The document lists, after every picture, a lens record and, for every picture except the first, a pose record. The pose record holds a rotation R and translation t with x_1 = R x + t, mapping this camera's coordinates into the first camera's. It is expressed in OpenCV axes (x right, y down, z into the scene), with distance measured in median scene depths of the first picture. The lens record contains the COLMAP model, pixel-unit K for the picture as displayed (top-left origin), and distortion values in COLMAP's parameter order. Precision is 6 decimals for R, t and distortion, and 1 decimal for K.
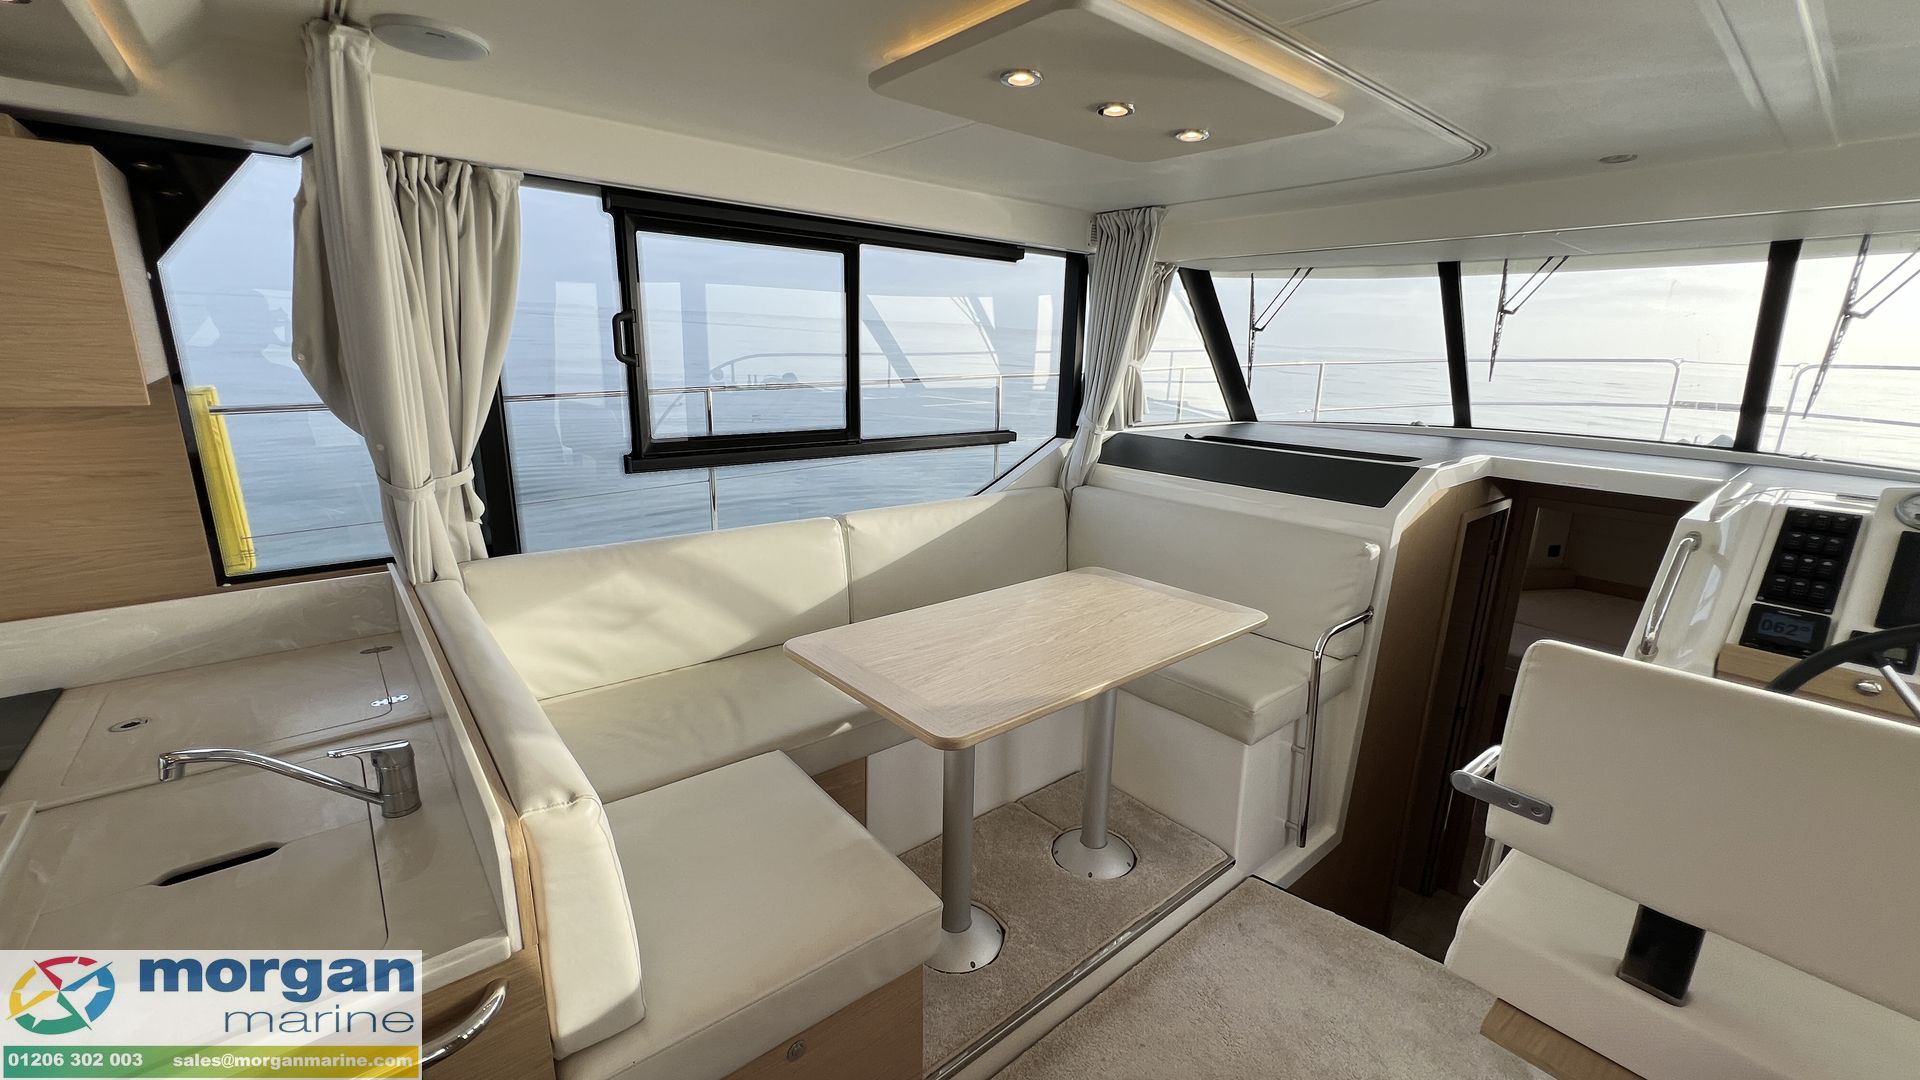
lens RADIAL K [[764.9, 0, 960.4], [0, 764.9, 540.7], [0, 0, 1]] dist [-0.003721, 0.001722]
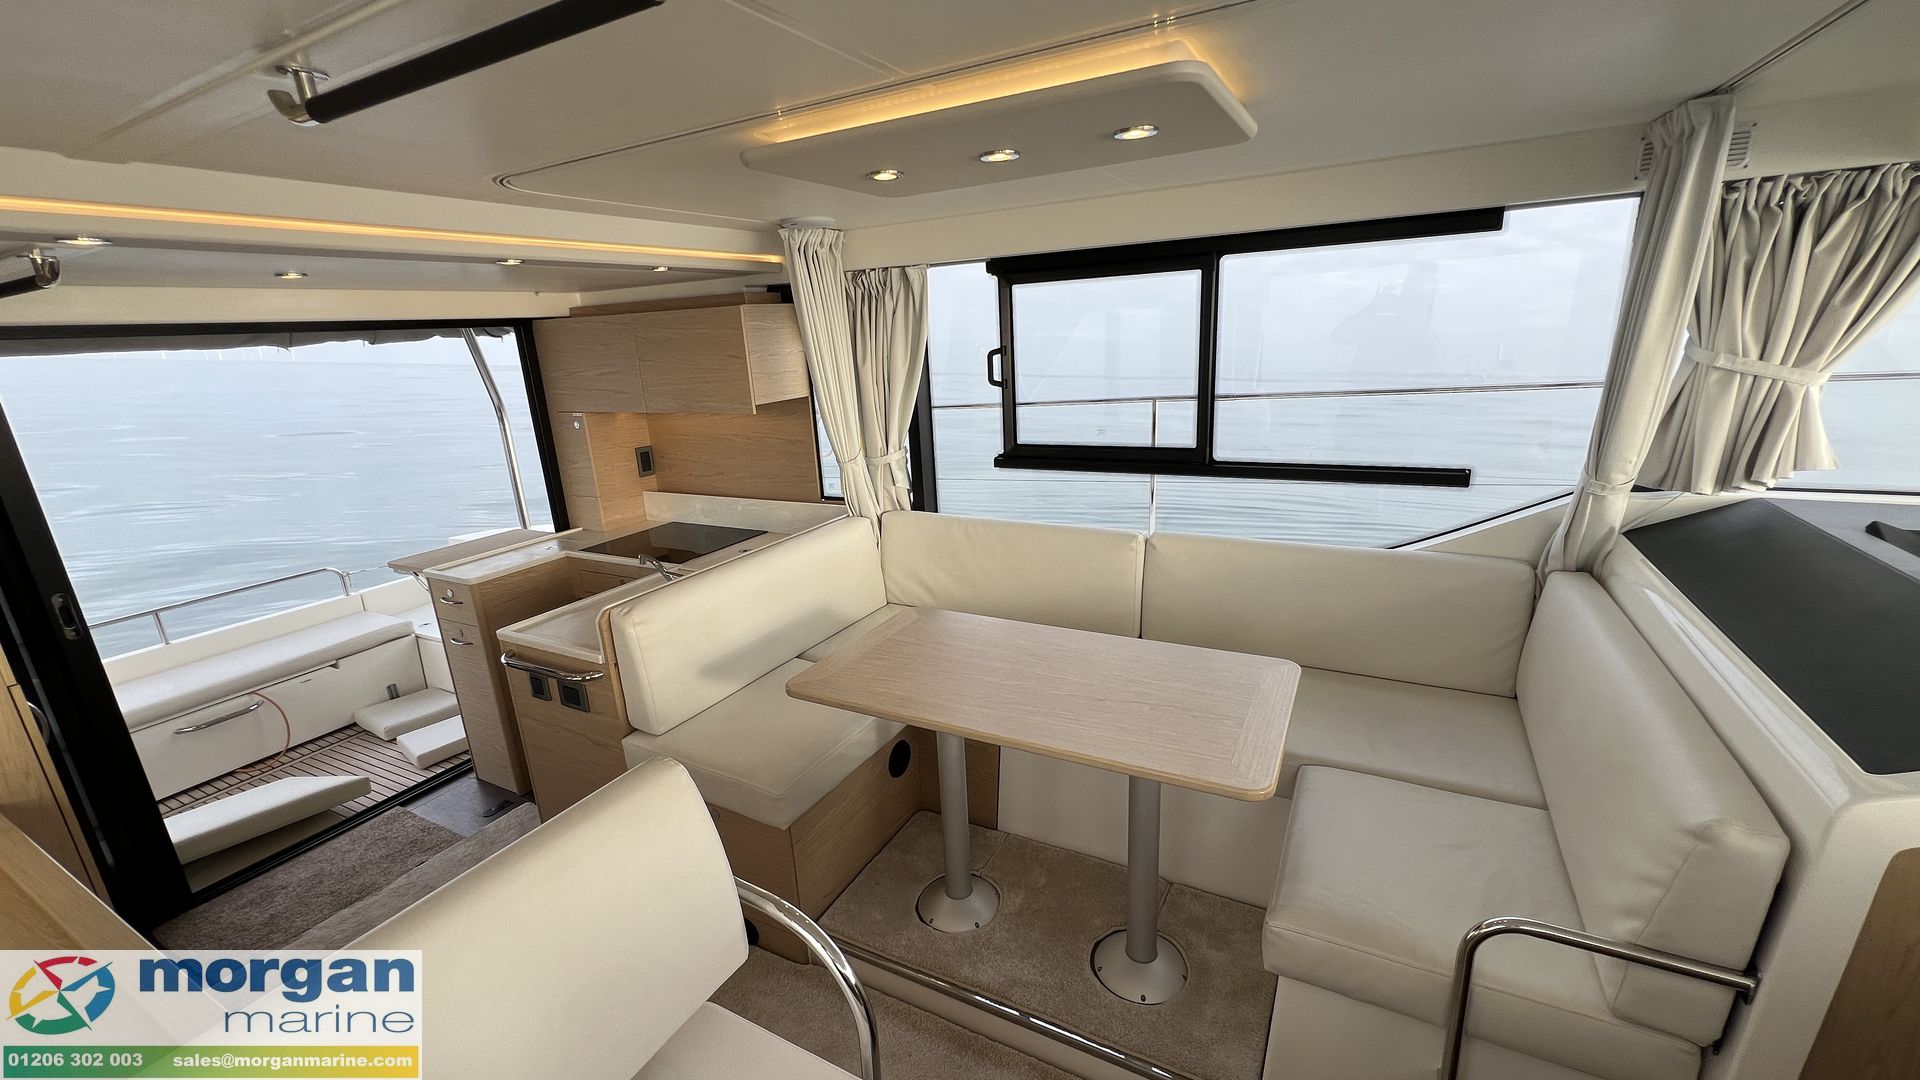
lens RADIAL K [[764.9, 0, 962.8], [0, 764.9, 547.5], [0, 0, 1]] dist [-0.003721, 0.001722]
pose [[0.368584, 0.212844, -0.904899, 0.728031], [-0.166570, 0.972802, 0.160968, -0.146670], [0.914549, 0.091399, 0.394013, 0.397535]]
